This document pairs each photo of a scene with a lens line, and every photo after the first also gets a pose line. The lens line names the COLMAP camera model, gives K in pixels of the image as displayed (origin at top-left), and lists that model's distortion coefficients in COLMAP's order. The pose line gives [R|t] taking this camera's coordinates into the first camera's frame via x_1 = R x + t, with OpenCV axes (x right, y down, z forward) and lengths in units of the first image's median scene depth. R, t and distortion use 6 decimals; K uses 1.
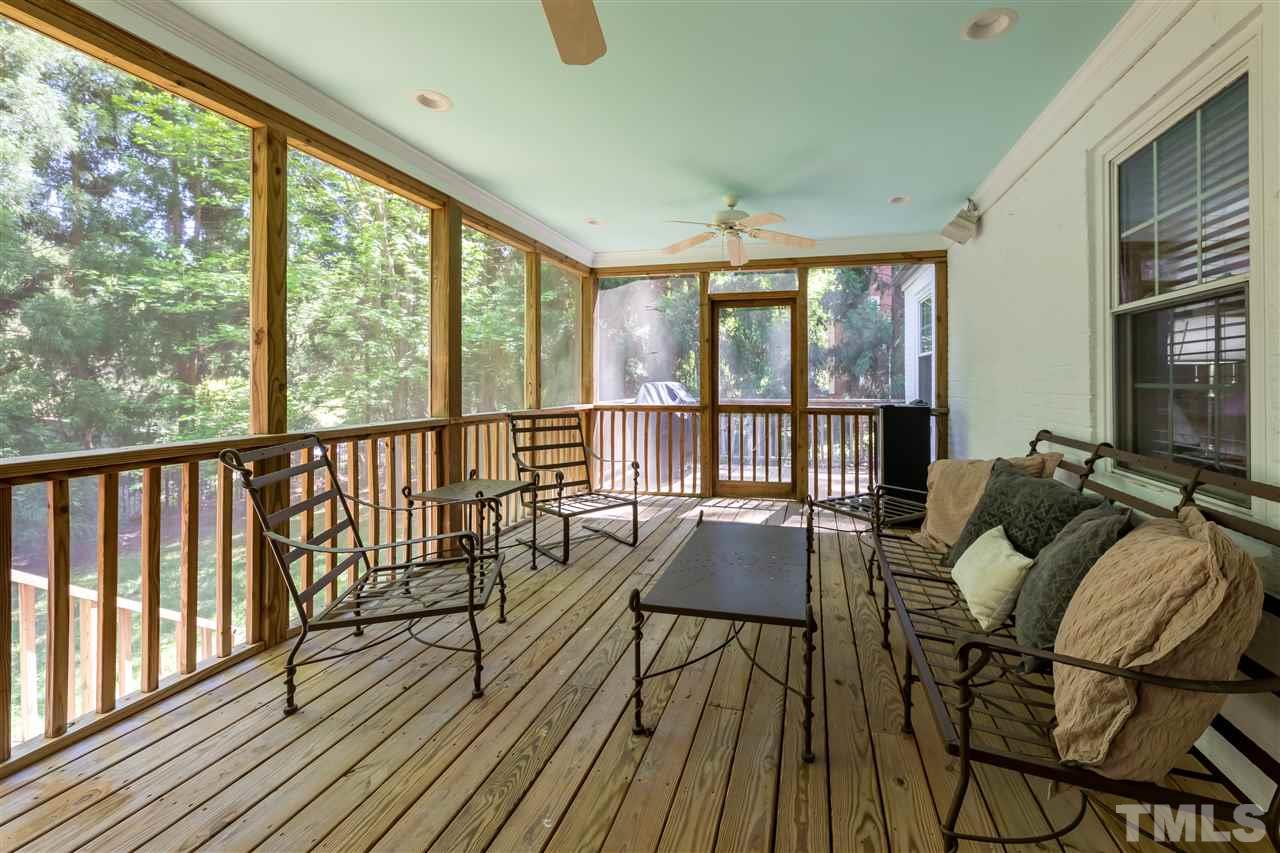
lens RADIAL K [[520.5, 0, 651.6], [0, 520.5, 376.8], [0, 0, 1]] dist [0.008220, -0.003370]
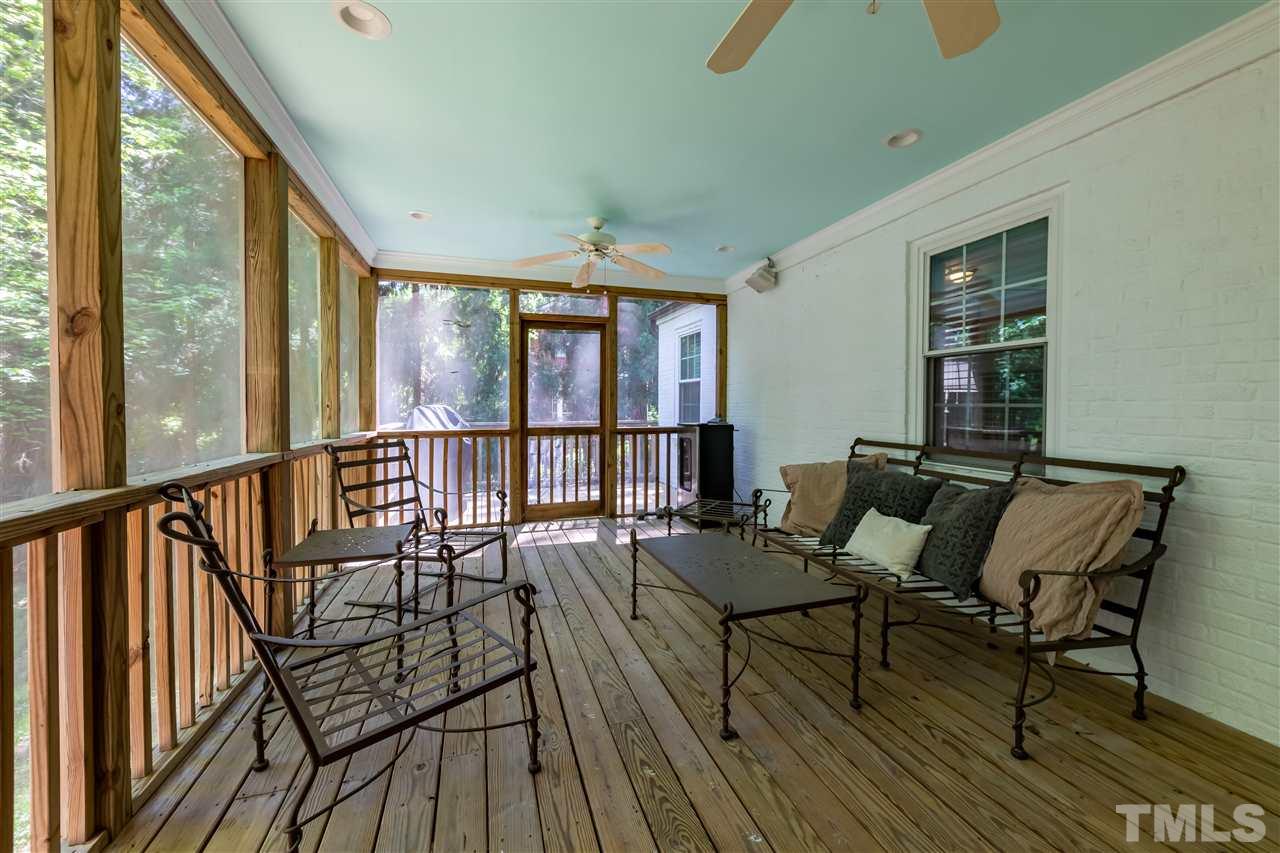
lens RADIAL K [[520.5, 0, 640.2], [0, 520.5, 414.5], [0, 0, 1]] dist [0.008220, -0.003370]
pose [[0.844136, -0.009559, 0.536044, -0.252097], [-0.004184, 0.999693, 0.024416, 0.004334], [-0.536113, -0.022853, 0.843837, 0.078673]]
